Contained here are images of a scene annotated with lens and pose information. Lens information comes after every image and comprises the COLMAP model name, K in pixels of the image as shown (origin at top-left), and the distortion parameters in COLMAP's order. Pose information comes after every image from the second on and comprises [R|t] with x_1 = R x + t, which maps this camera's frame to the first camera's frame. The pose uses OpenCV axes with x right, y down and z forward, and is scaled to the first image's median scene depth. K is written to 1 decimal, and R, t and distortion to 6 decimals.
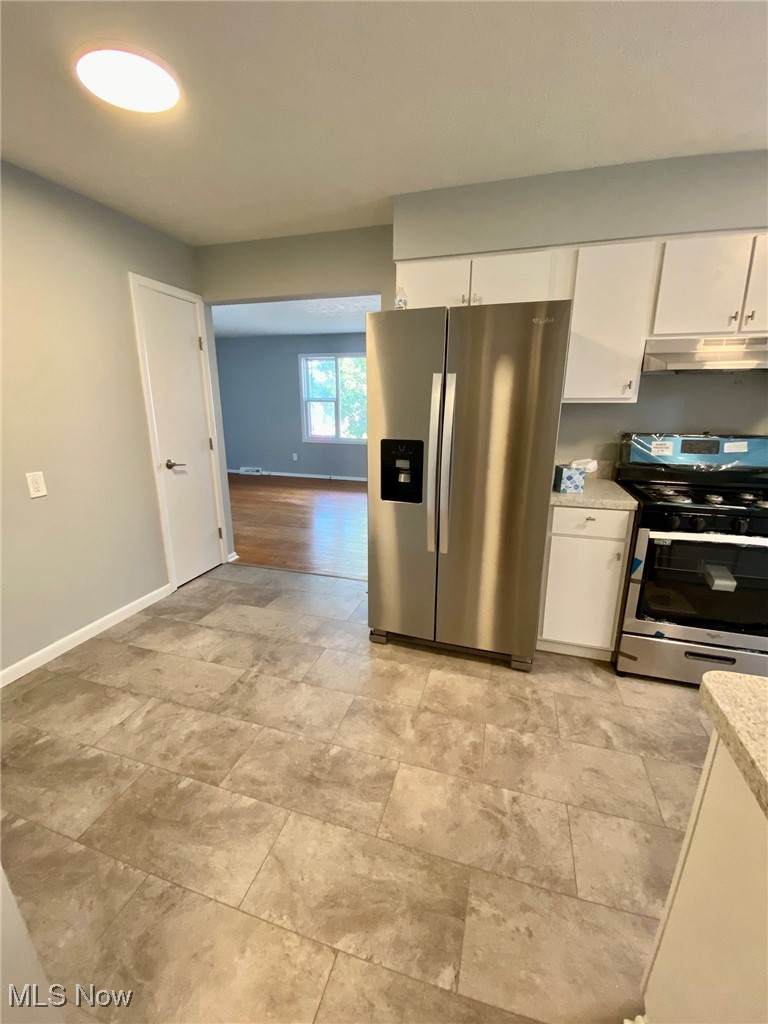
lens RADIAL K [[420.0, 0, 383.6], [0, 420.0, 506.2], [0, 0, 1]] dist [0.010928, -0.013833]
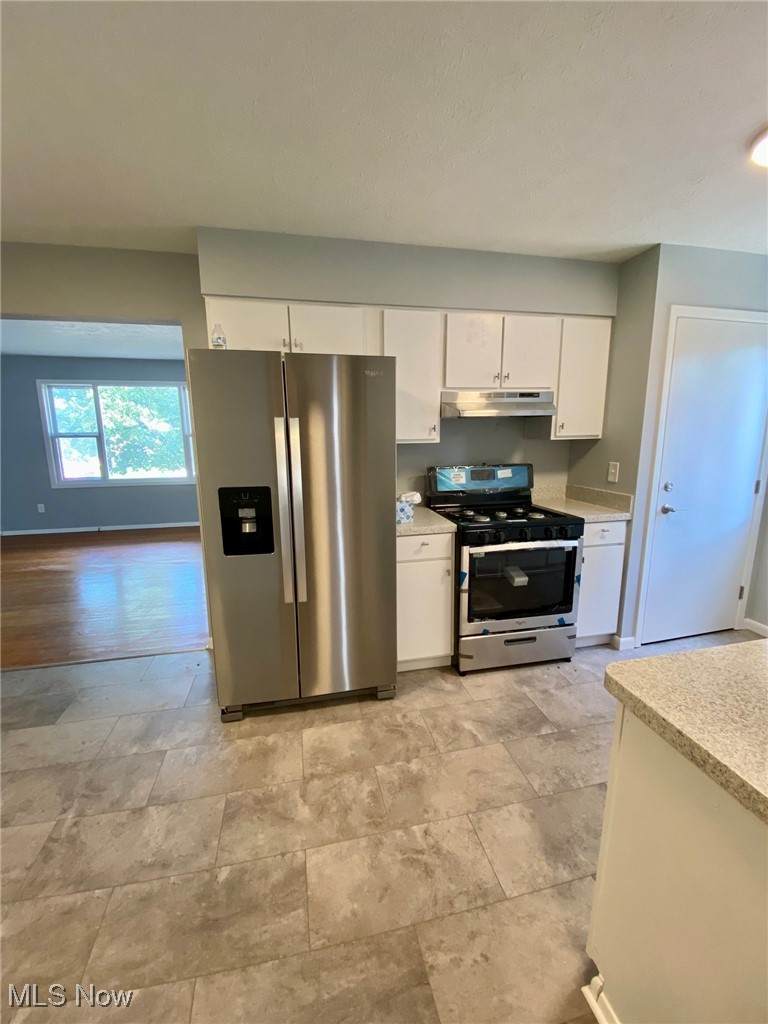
lens RADIAL K [[420.0, 0, 388.5], [0, 420.0, 503.8], [0, 0, 1]] dist [0.010928, -0.013833]
pose [[0.865343, -0.096130, 0.491874, -0.135244], [0.130730, 0.990751, -0.036363, -0.048403], [-0.483829, 0.095769, 0.869907, 0.053295]]
